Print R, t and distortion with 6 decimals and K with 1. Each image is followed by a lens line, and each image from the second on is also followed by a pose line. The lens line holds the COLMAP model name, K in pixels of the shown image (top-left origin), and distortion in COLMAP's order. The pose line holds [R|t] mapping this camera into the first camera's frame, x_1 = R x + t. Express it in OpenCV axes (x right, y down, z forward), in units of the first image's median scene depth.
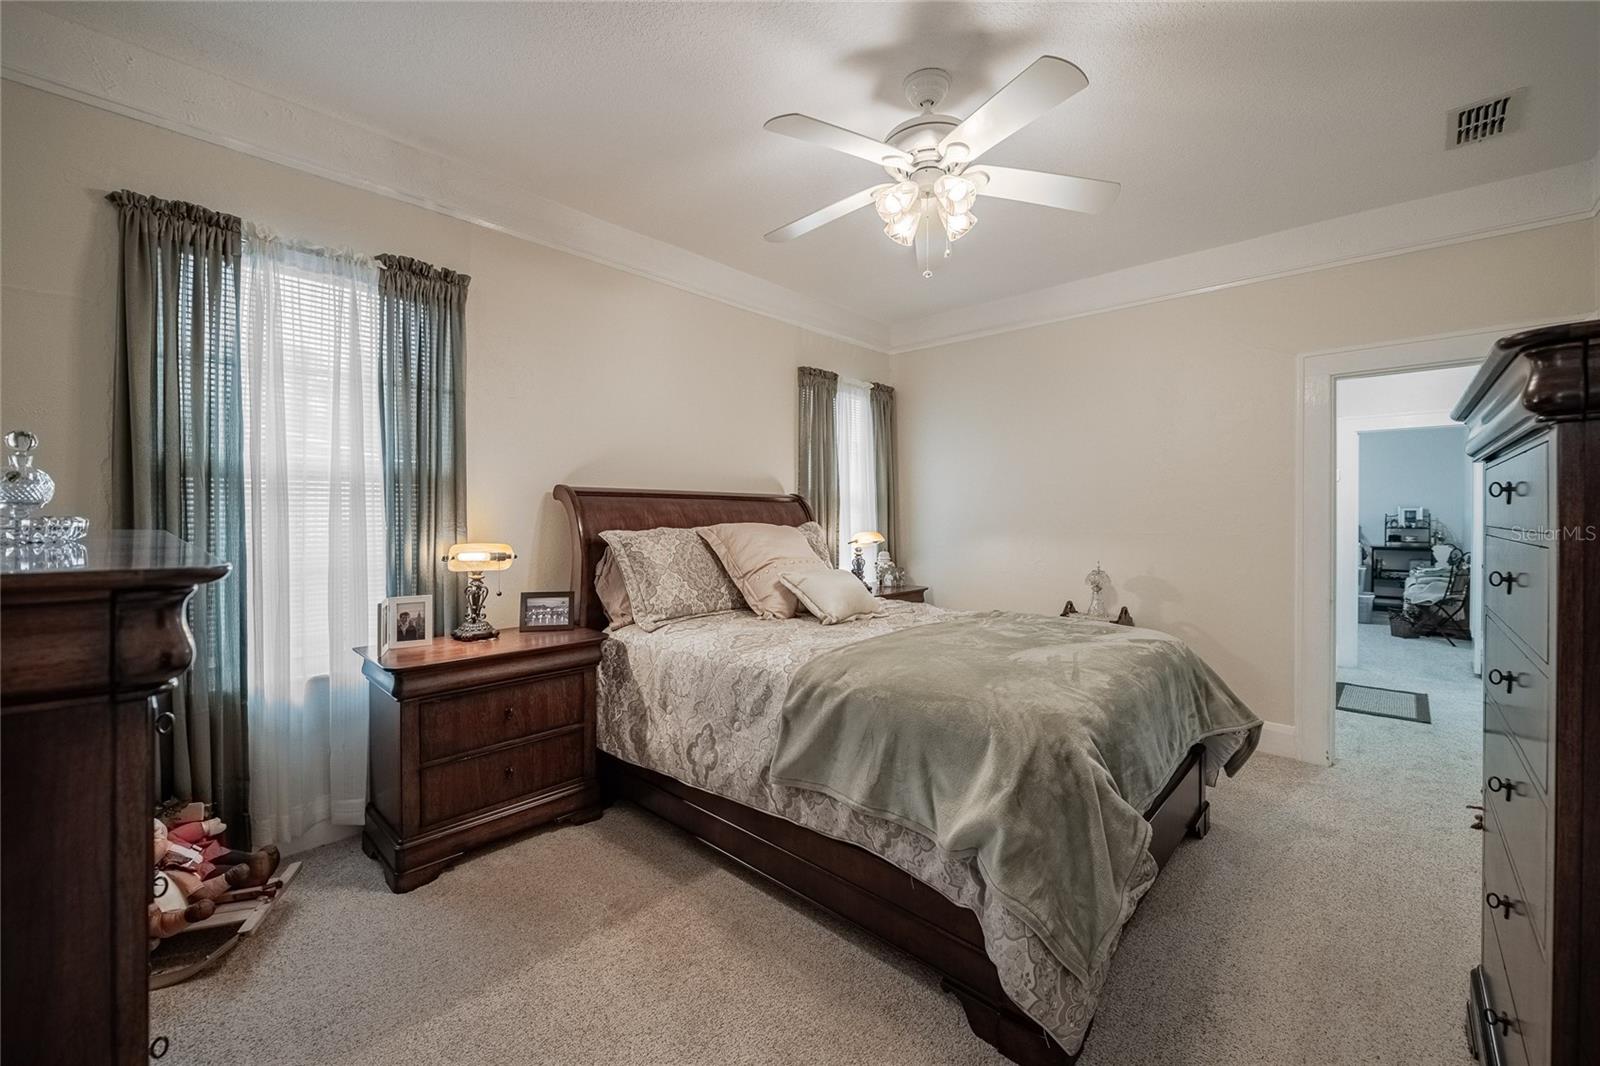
lens RADIAL K [[644.5, 0, 821.8], [0, 644.5, 522.5], [0, 0, 1]] dist [-0.004462, -0.002526]
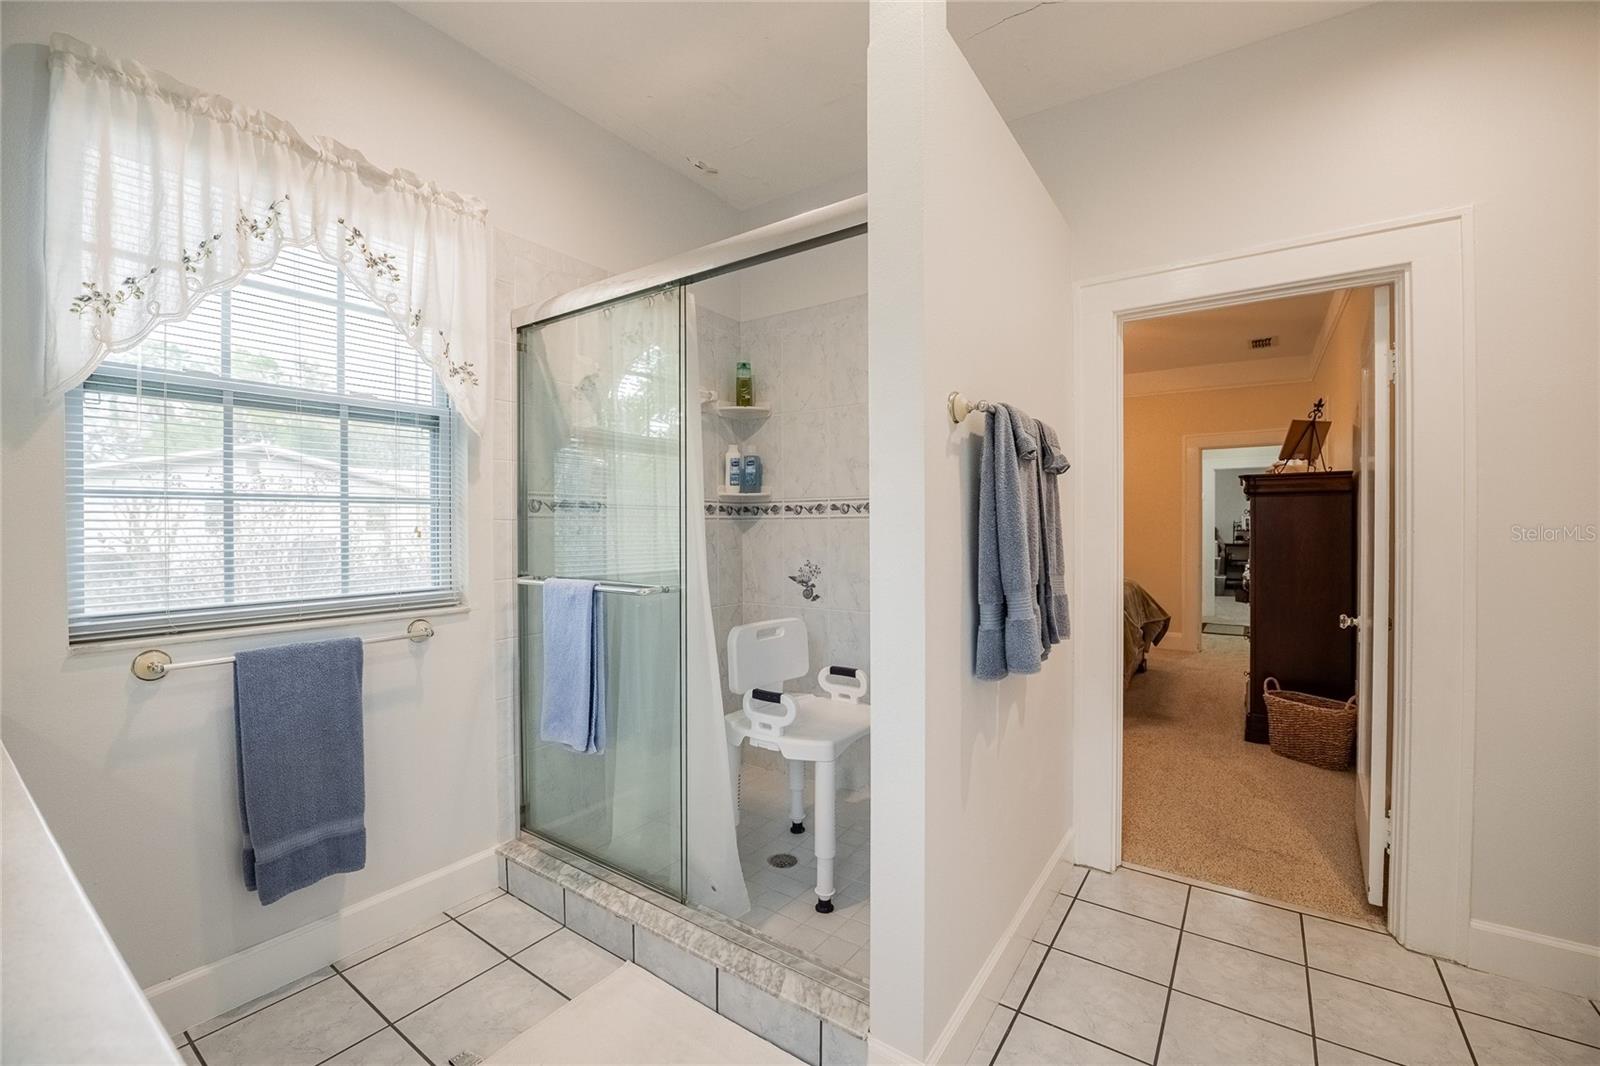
lens RADIAL K [[644.5, 0, 802.2], [0, 644.5, 538.2], [0, 0, 1]] dist [-0.004462, -0.002526]
pose [[0.992641, -0.006701, 0.120909, -0.614912], [0.005591, 0.999939, 0.009516, 0.016985], [-0.120965, -0.008770, 0.992618, -0.758540]]
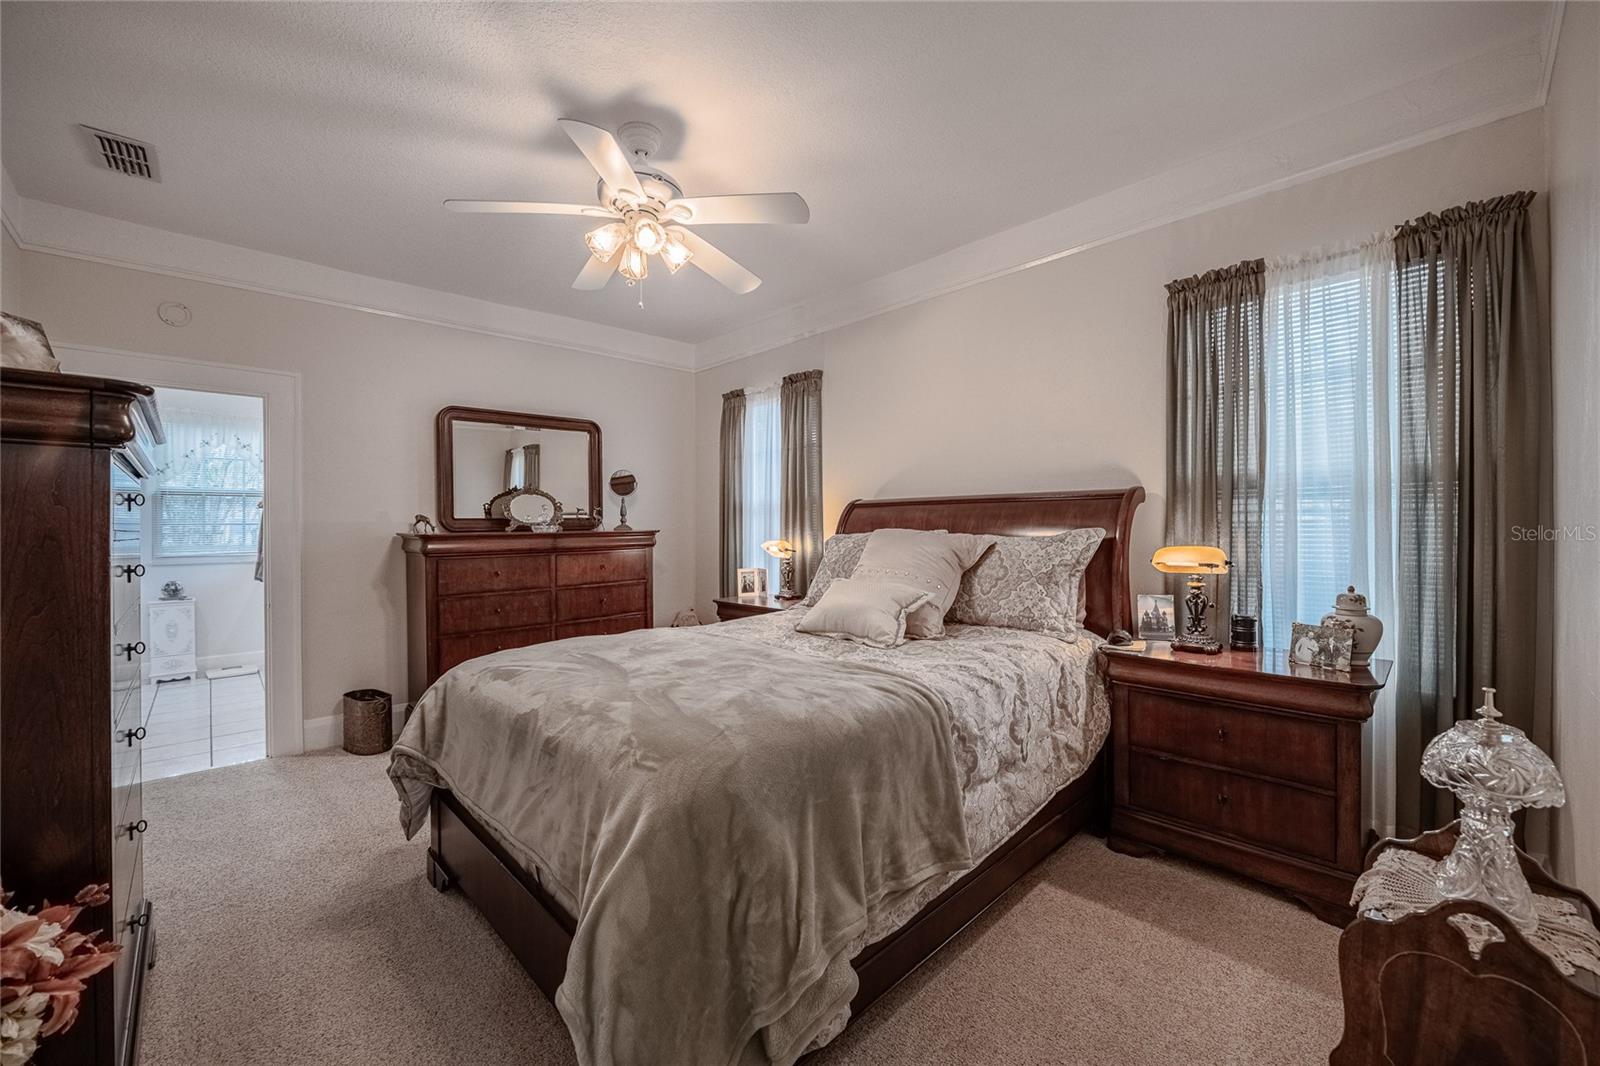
lens RADIAL K [[644.5, 0, 816.4], [0, 644.5, 530.9], [0, 0, 1]] dist [-0.004462, -0.002526]
pose [[-0.072395, 0.003607, -0.997370, 1.308374], [-0.003626, 0.999986, 0.003879, -0.000671], [0.997369, 0.003897, -0.072381, 1.446535]]
